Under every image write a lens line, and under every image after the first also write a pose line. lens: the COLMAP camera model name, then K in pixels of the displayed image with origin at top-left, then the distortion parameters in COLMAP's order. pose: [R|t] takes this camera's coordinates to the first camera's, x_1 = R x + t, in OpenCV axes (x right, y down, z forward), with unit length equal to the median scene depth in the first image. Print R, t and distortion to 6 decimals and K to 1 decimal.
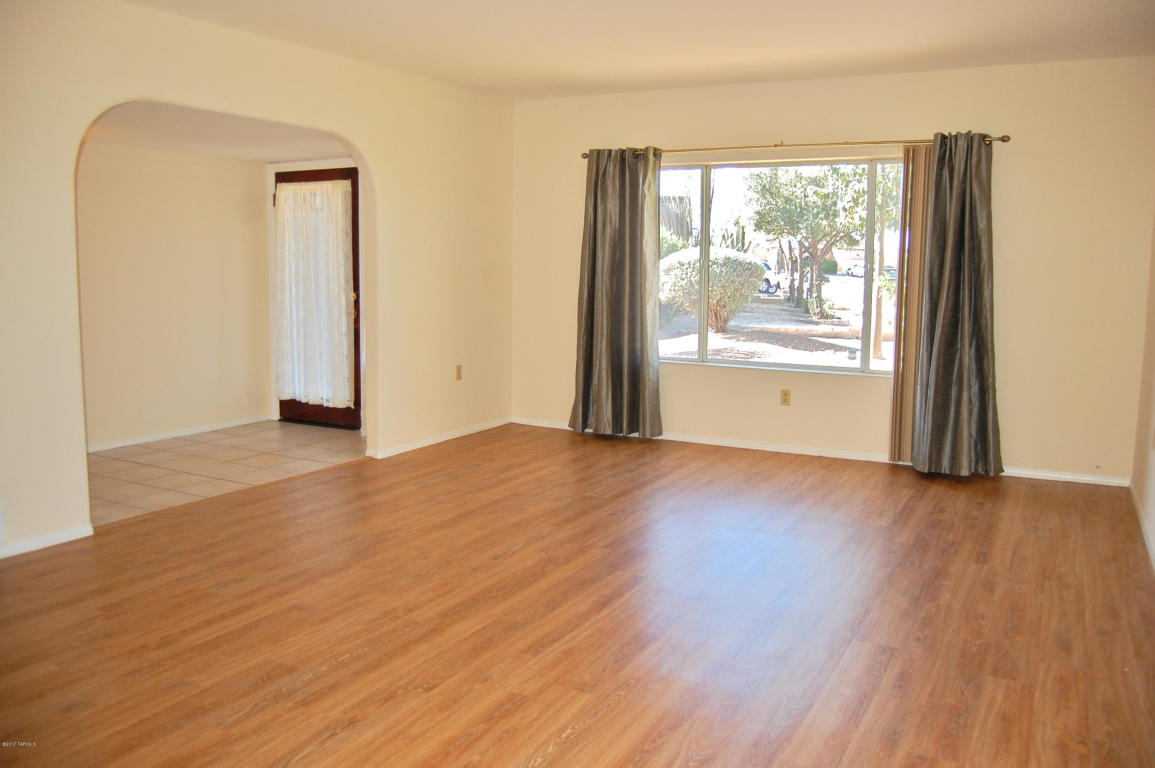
lens RADIAL K [[911.9, 0, 585.6], [0, 911.9, 384.2], [0, 0, 1]] dist [-0.071759, 0.008407]
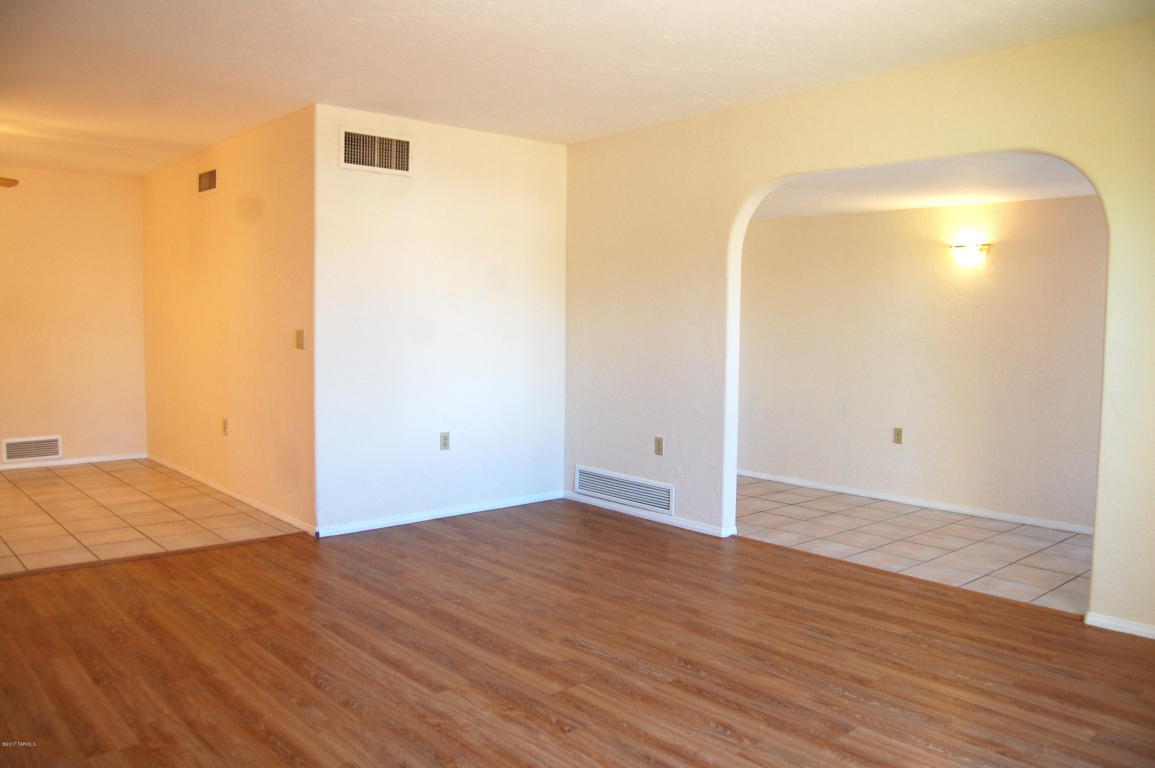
lens RADIAL K [[911.9, 0, 587.7], [0, 911.9, 383.6], [0, 0, 1]] dist [-0.071759, 0.008407]
pose [[-0.339999, 0.055549, -0.938784, 0.806298], [-0.137227, 0.984638, 0.107962, -0.180054], [0.930360, 0.165534, -0.327153, 1.396662]]
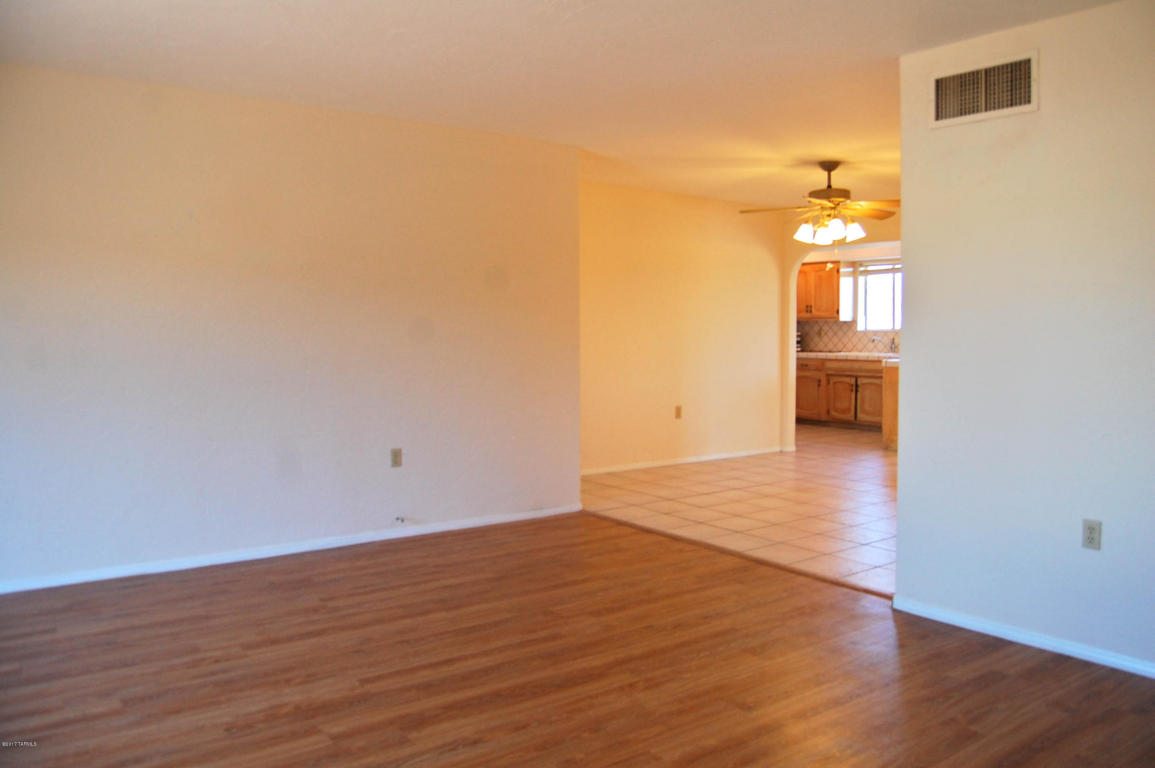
lens RADIAL K [[911.9, 0, 577.5], [0, 911.9, 381.4], [0, 0, 1]] dist [-0.071759, 0.008407]
pose [[-0.900233, -0.032724, 0.434178, -0.508758], [0.049645, 0.982954, 0.177020, -0.223315], [-0.432570, 0.180914, -0.883263, 1.680311]]
